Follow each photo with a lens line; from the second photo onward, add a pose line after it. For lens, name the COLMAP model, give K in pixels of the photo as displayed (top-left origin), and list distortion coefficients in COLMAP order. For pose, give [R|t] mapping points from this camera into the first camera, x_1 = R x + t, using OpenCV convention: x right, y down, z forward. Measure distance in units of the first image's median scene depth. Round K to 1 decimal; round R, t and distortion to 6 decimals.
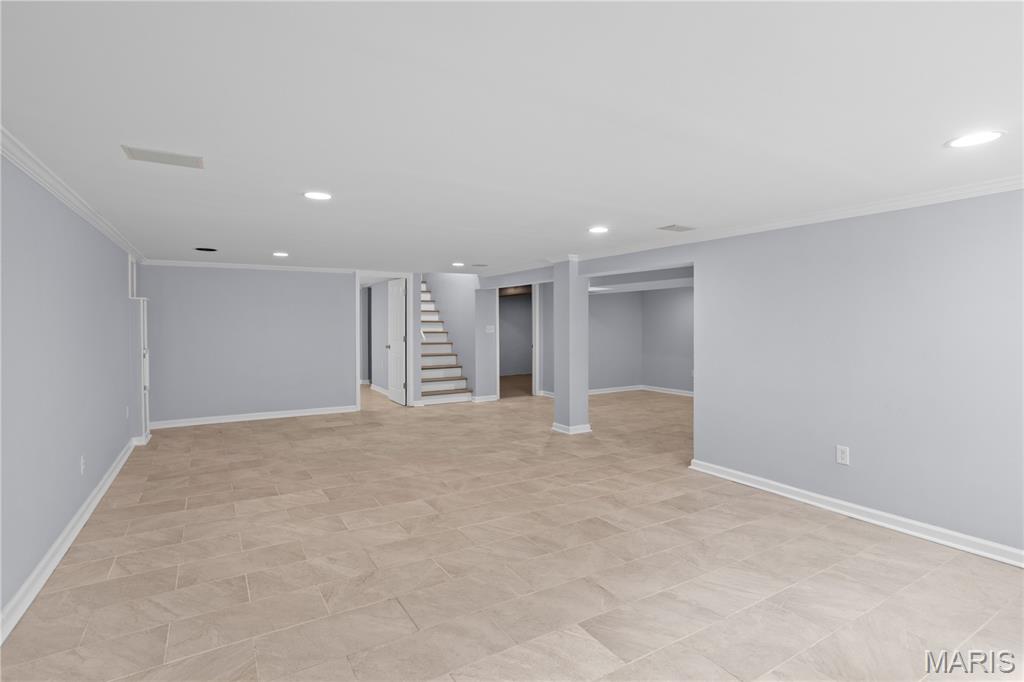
lens RADIAL K [[491.6, 0, 509.4], [0, 491.6, 331.9], [0, 0, 1]] dist [-0.057238, 0.034558]
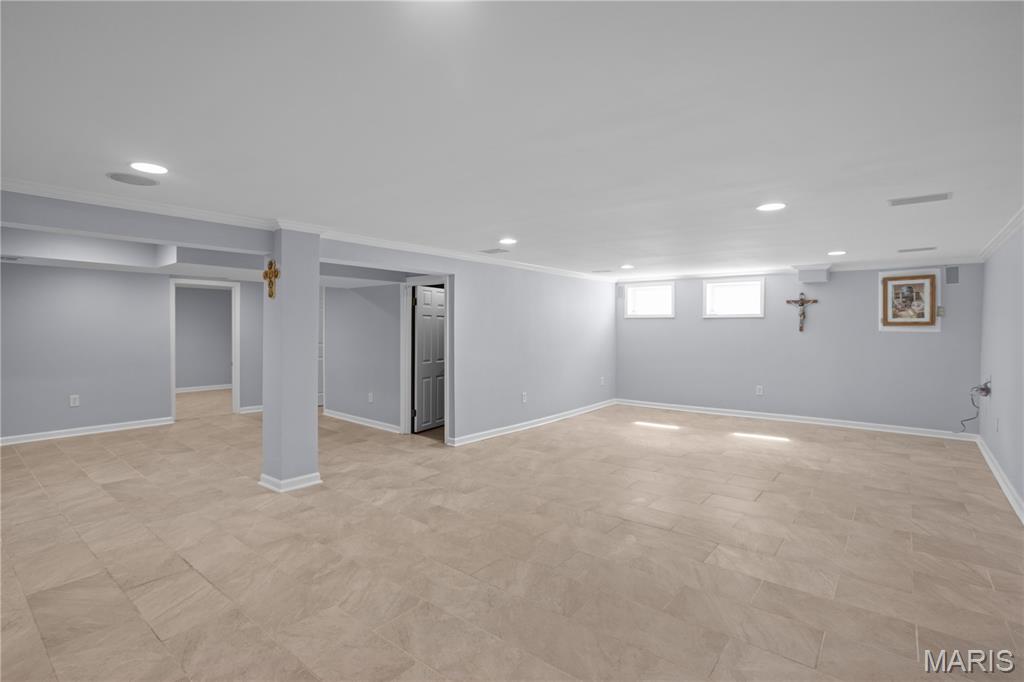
lens RADIAL K [[506.5, 0, 485.9], [0, 506.5, 329.5], [0, 0, 1]] dist [-0.056956, 0.033914]
pose [[-0.308808, -0.007244, 0.951097, -1.063992], [0.004589, 0.999948, 0.009106, -0.025735], [-0.951113, 0.007177, -0.308759, 1.656494]]
